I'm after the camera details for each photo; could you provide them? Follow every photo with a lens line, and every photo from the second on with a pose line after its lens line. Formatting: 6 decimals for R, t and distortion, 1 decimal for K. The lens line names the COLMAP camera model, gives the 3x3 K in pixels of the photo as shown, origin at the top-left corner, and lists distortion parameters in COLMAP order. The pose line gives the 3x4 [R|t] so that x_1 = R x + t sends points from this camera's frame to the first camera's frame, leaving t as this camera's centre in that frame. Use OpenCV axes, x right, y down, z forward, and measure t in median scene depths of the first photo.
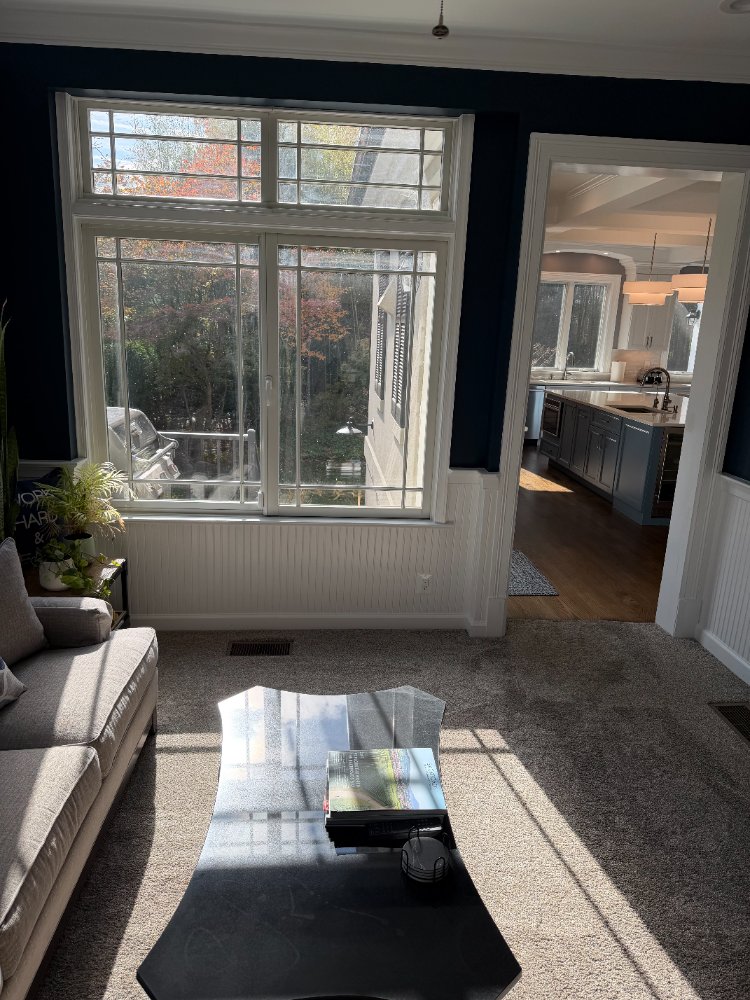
lens RADIAL K [[697.7, 0, 375.2], [0, 697.7, 492.7], [0, 0, 1]] dist [0.096751, -0.130459]
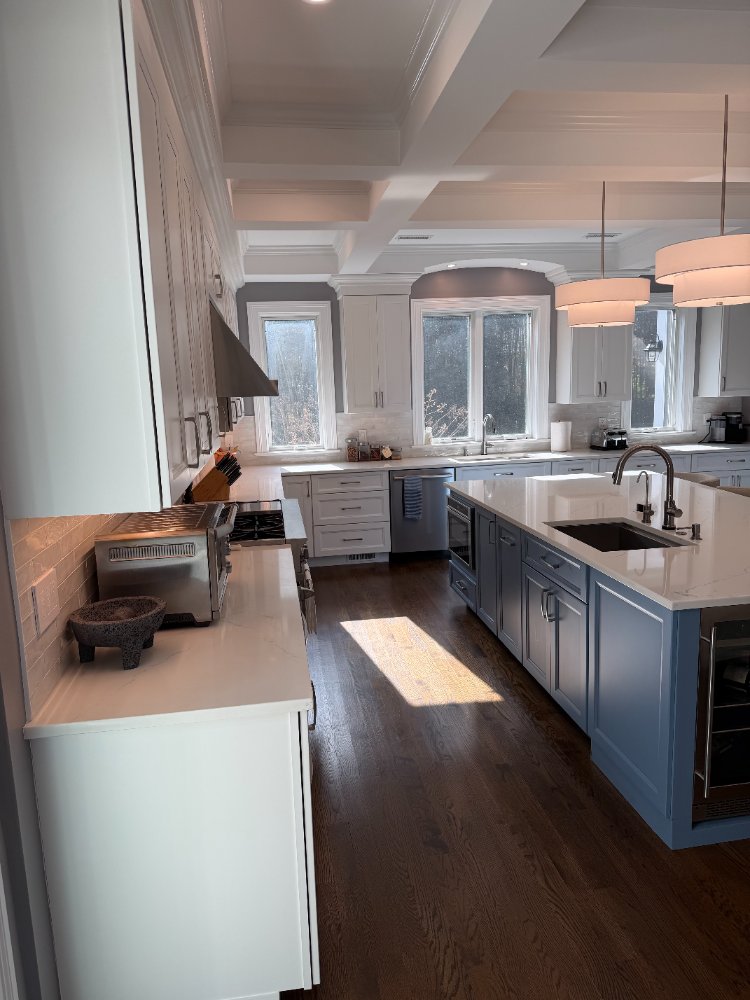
lens RADIAL K [[697.7, 0, 367.6], [0, 697.7, 500.3], [0, 0, 1]] dist [0.096751, -0.130459]
pose [[0.994464, -0.089437, 0.055149, 0.120386], [0.093303, 0.993028, -0.072042, -0.081324], [-0.048321, 0.076788, 0.995876, 0.353248]]
